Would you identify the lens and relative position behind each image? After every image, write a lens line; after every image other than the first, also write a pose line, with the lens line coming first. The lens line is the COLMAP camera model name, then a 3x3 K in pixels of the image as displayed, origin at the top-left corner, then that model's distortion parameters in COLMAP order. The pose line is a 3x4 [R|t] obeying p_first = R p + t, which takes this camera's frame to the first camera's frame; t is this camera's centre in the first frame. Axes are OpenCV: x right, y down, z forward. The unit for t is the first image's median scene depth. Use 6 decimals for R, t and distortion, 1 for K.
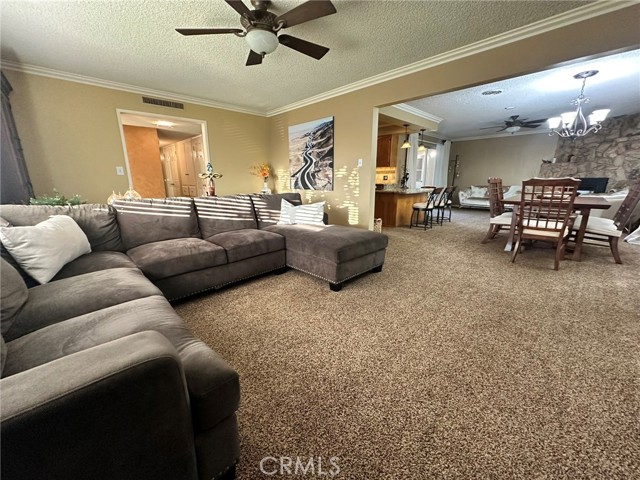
lens RADIAL K [[255.0, 0, 320.6], [0, 255.0, 239.3], [0, 0, 1]] dist [-0.002652, 0.000863]
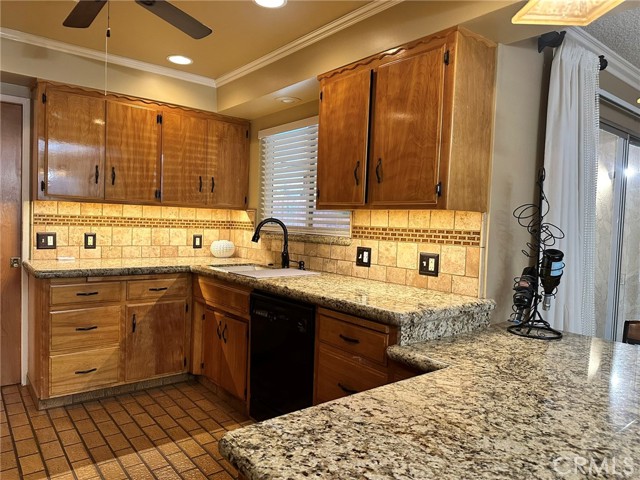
lens RADIAL K [[446.2, 0, 322.0], [0, 446.2, 242.3], [0, 0, 1]] dist [0.038506, -0.045355]
pose [[0.993710, 0.046842, -0.101715, 0.220019], [-0.065199, 0.980493, -0.185428, -0.201694], [0.091045, 0.190893, 0.977379, 0.699663]]
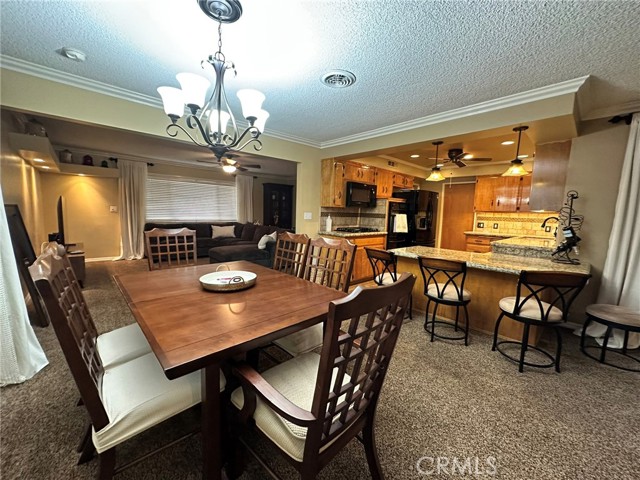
lens RADIAL K [[255.0, 0, 321.7], [0, 255.0, 245.3], [0, 0, 1]] dist [-0.002652, 0.000863]
pose [[-0.039051, 0.129560, -0.990802, 0.770855], [-0.260590, 0.955926, 0.135270, -0.185385], [0.964659, 0.263476, -0.003568, 0.647380]]
